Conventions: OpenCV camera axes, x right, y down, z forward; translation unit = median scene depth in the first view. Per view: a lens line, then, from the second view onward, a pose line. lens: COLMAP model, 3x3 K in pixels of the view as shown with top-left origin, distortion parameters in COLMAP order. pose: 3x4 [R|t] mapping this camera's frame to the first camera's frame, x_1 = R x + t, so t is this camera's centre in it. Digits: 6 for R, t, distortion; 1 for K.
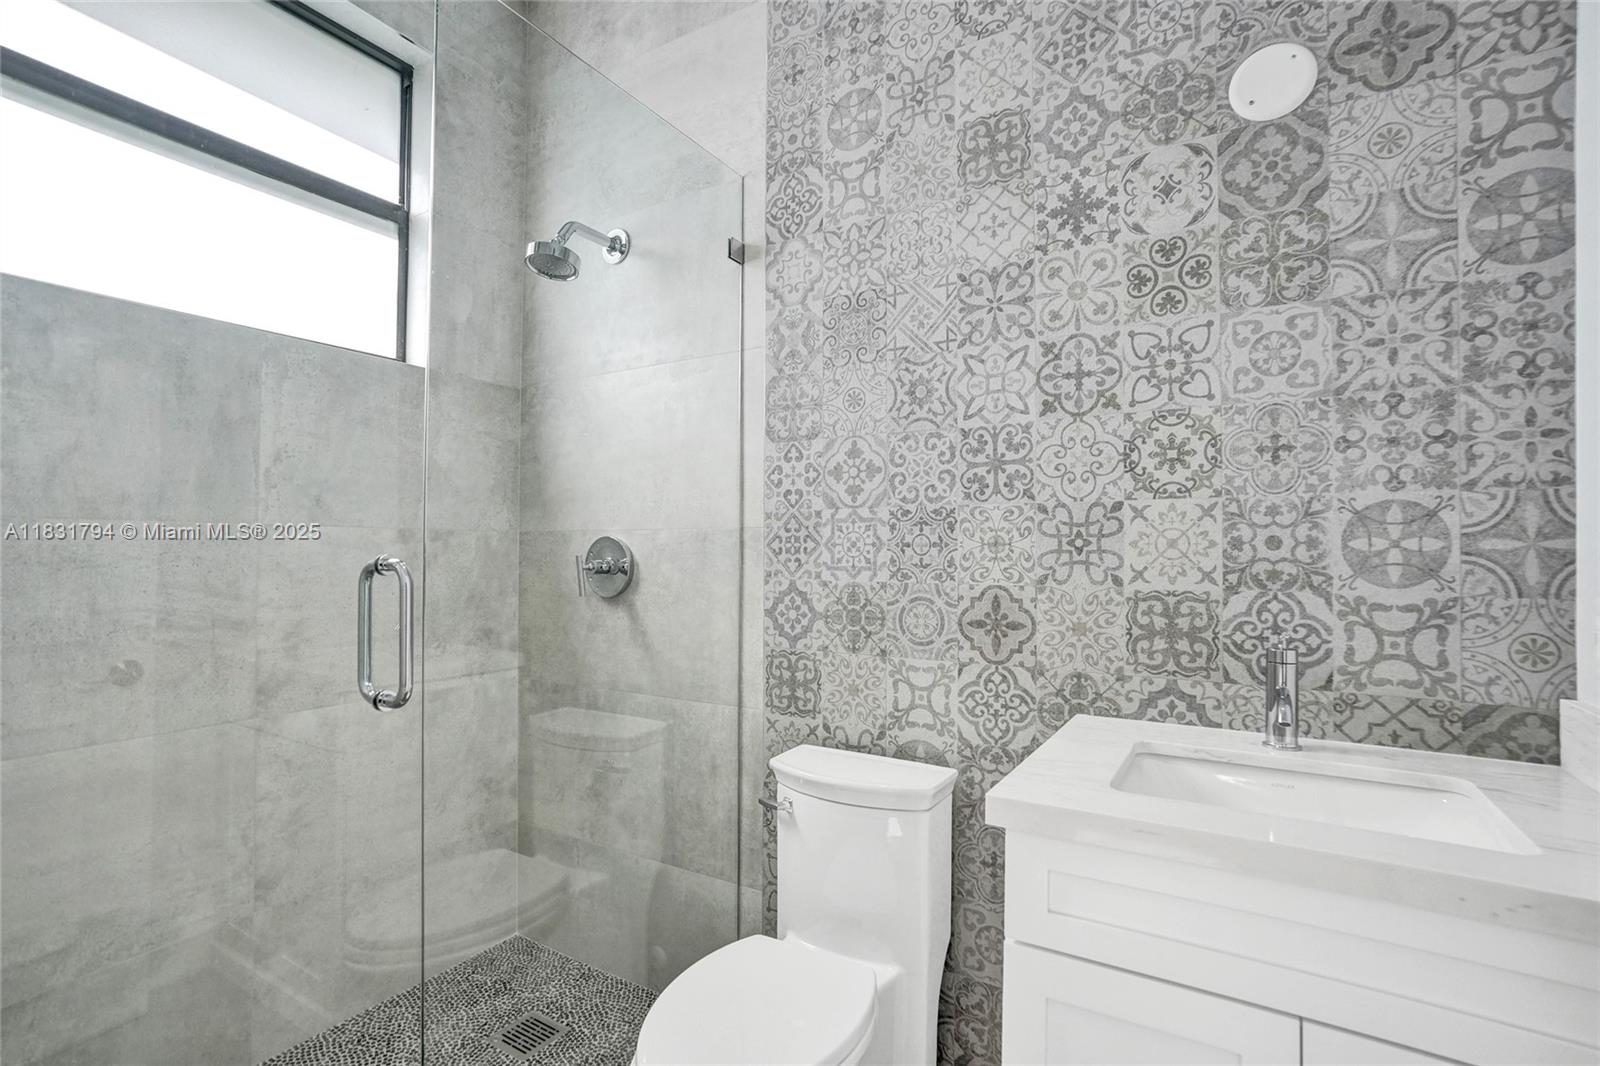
lens RADIAL K [[724.9, 0, 802.1], [0, 724.9, 535.9], [0, 0, 1]] dist [-0.062548, 0.020396]
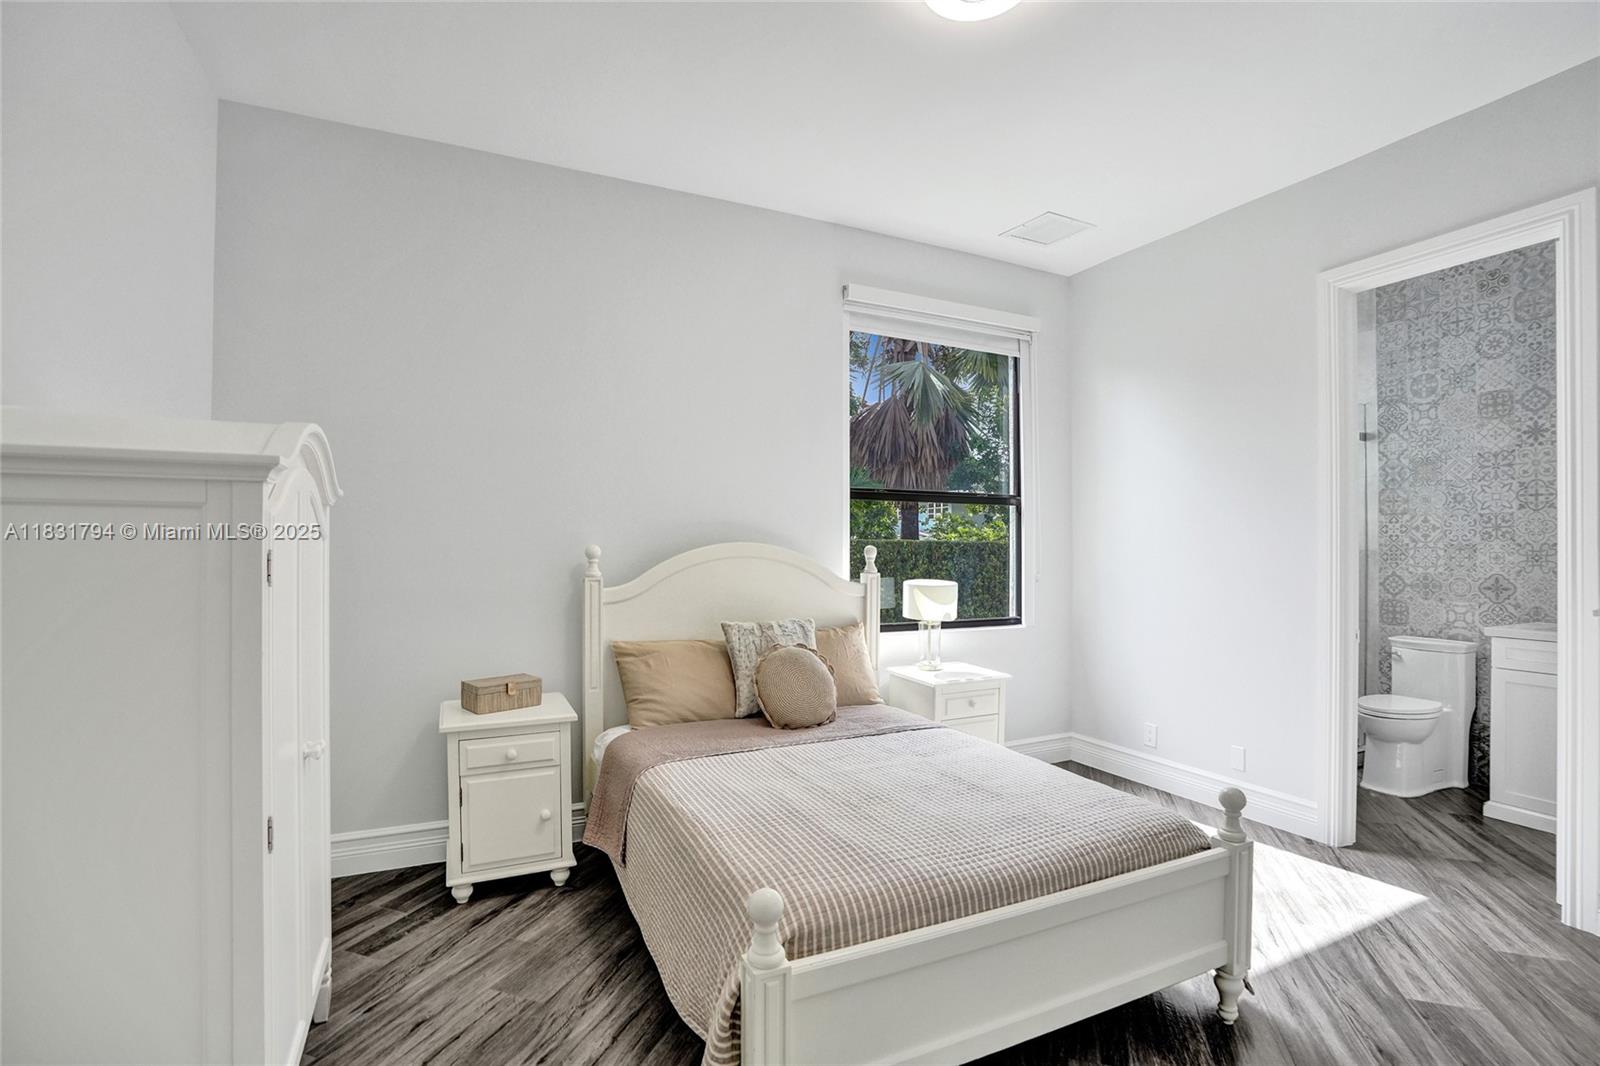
lens RADIAL K [[724.9, 0, 802.1], [0, 724.9, 535.9], [0, 0, 1]] dist [-0.062548, 0.020396]
pose [[0.820554, -0.006603, -0.571530, -0.347856], [0.006948, 0.999975, -0.001577, -0.079500], [0.571526, -0.002677, 0.820580, -2.427767]]
